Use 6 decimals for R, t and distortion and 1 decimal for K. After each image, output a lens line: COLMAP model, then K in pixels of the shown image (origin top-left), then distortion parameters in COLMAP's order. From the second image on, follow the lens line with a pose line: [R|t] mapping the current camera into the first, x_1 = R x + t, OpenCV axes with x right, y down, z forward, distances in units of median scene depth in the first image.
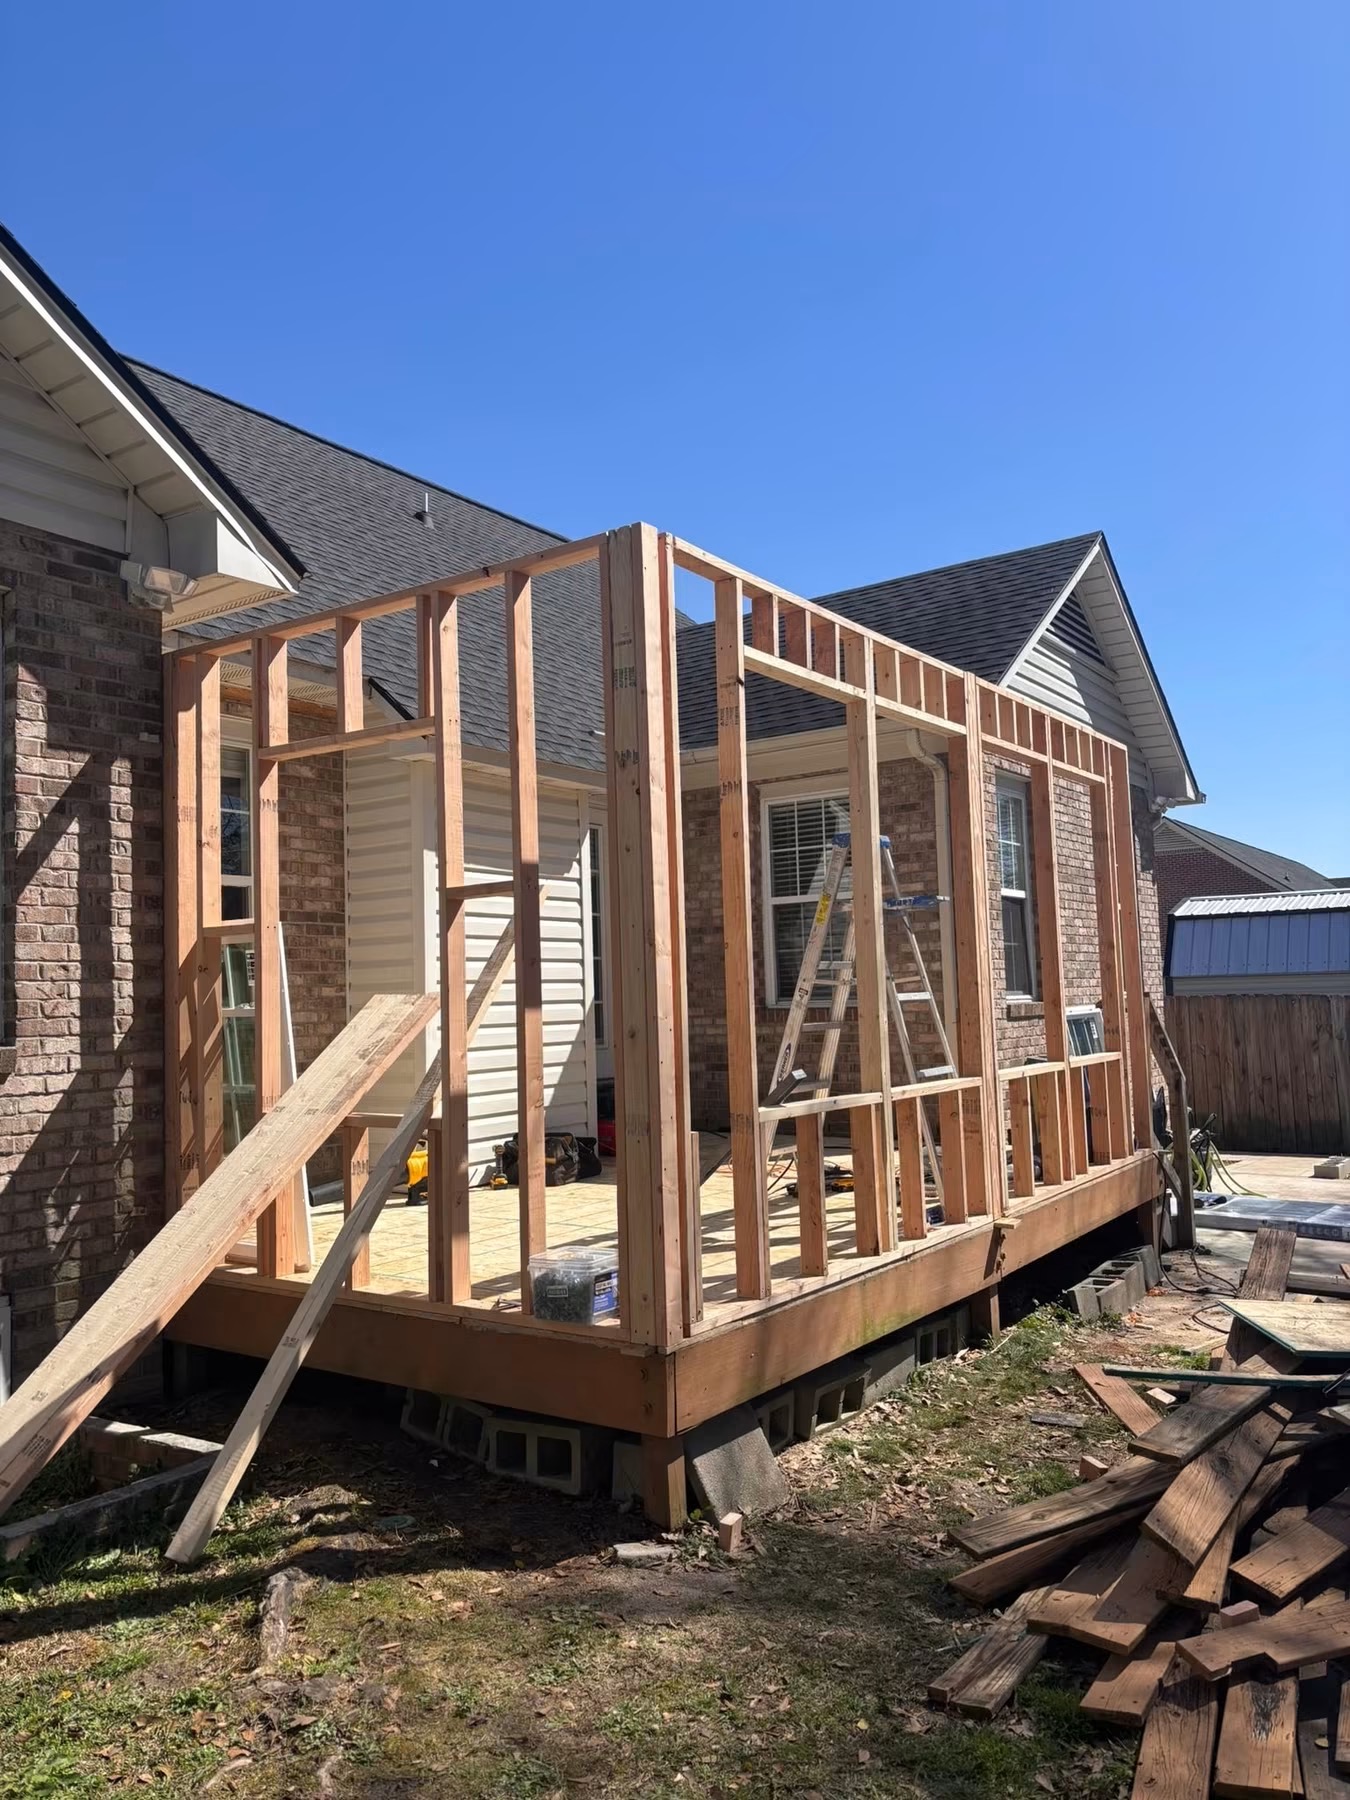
lens RADIAL K [[1353.8, 0, 675.0], [0, 1353.8, 900.0], [0, 0, 1]] dist [0.139742, -0.227651]
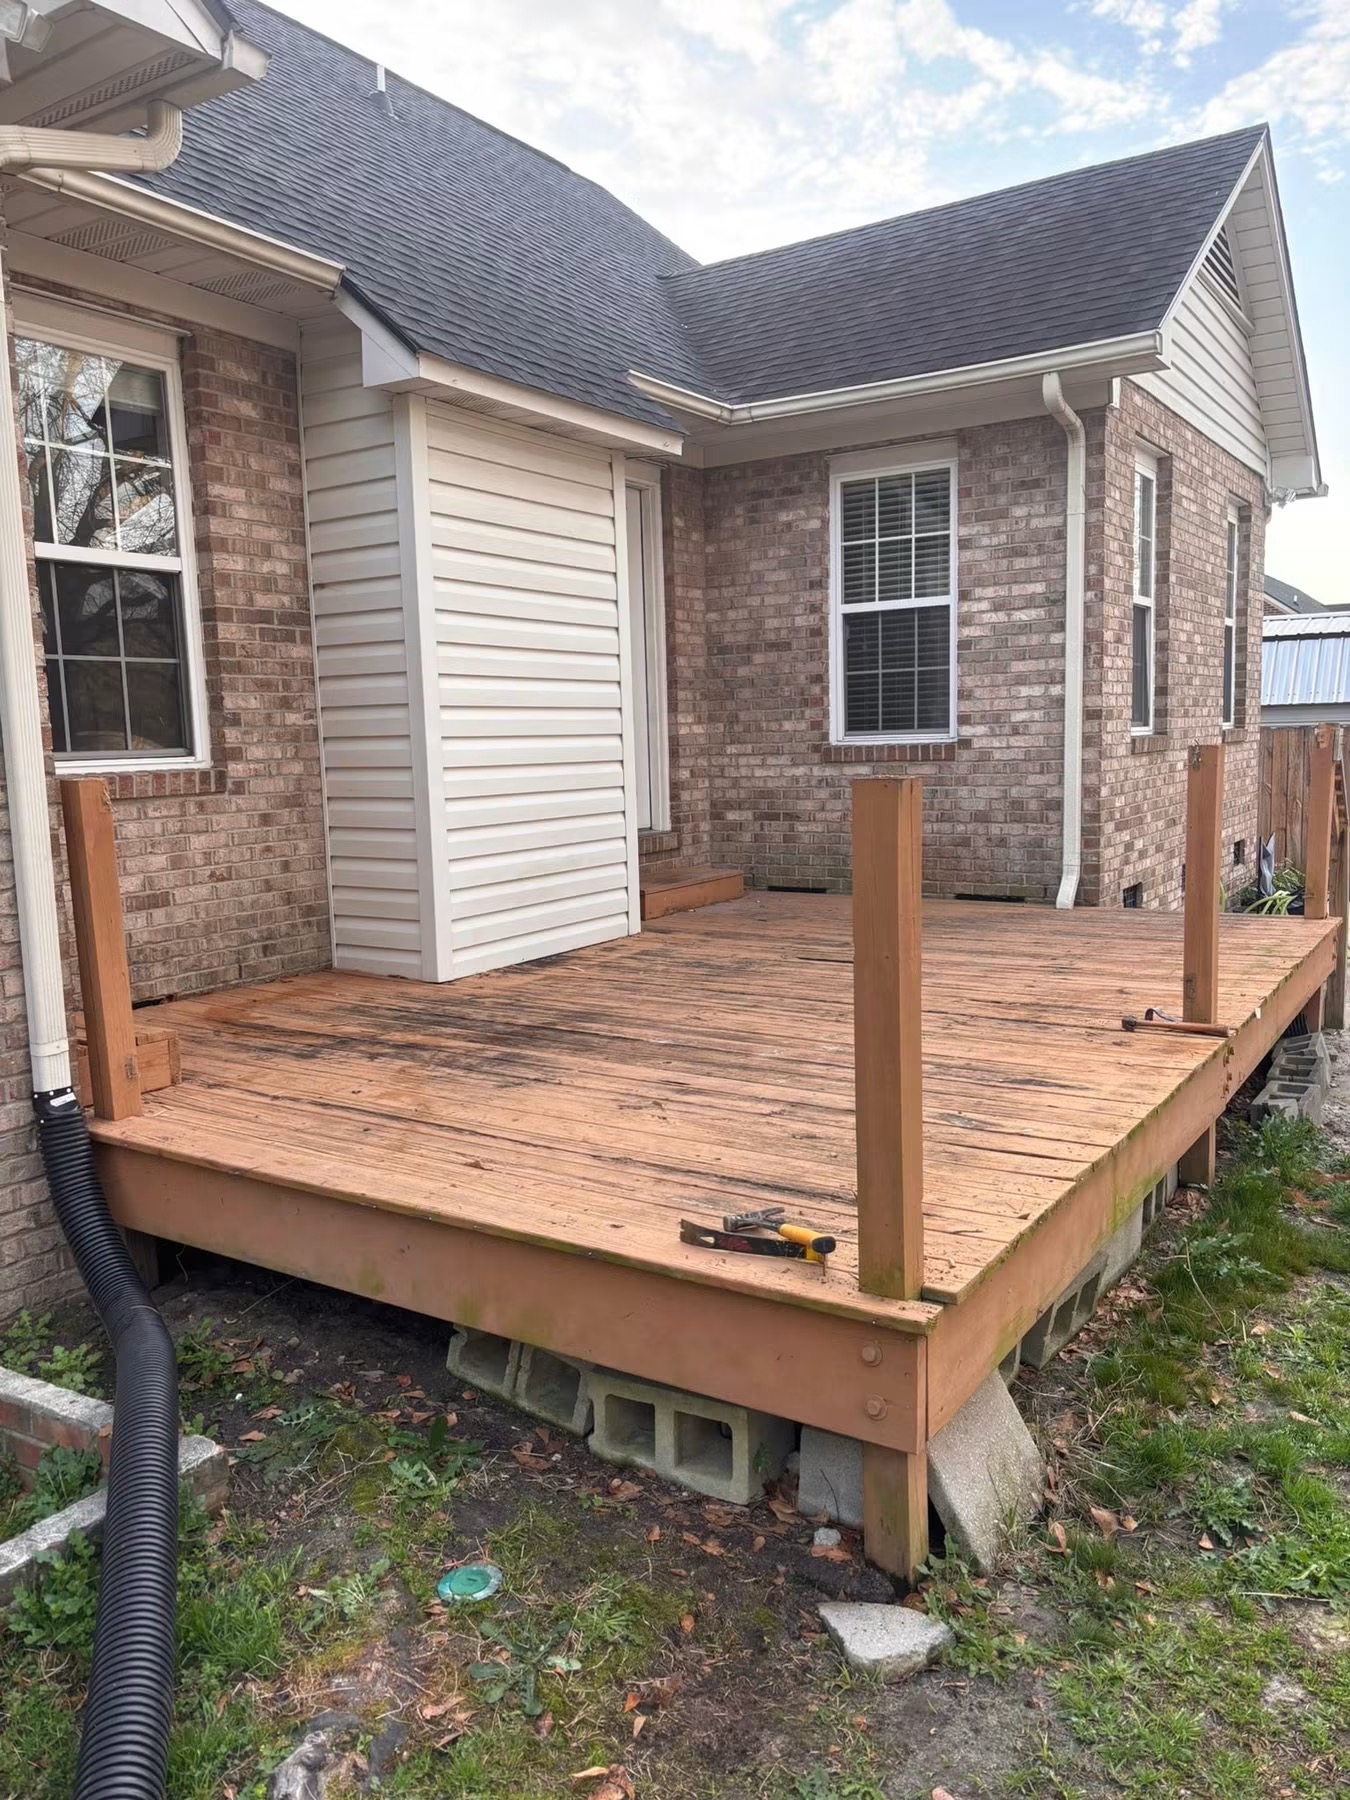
lens RADIAL K [[1355.2, 0, 675.0], [0, 1355.2, 900.0], [0, 0, 1]] dist [0.022614, -0.001690]
pose [[0.999503, -0.000730, 0.031506, -0.062872], [-0.005426, 0.980819, 0.194843, 0.016824], [-0.031044, -0.194917, 0.980328, 0.223441]]
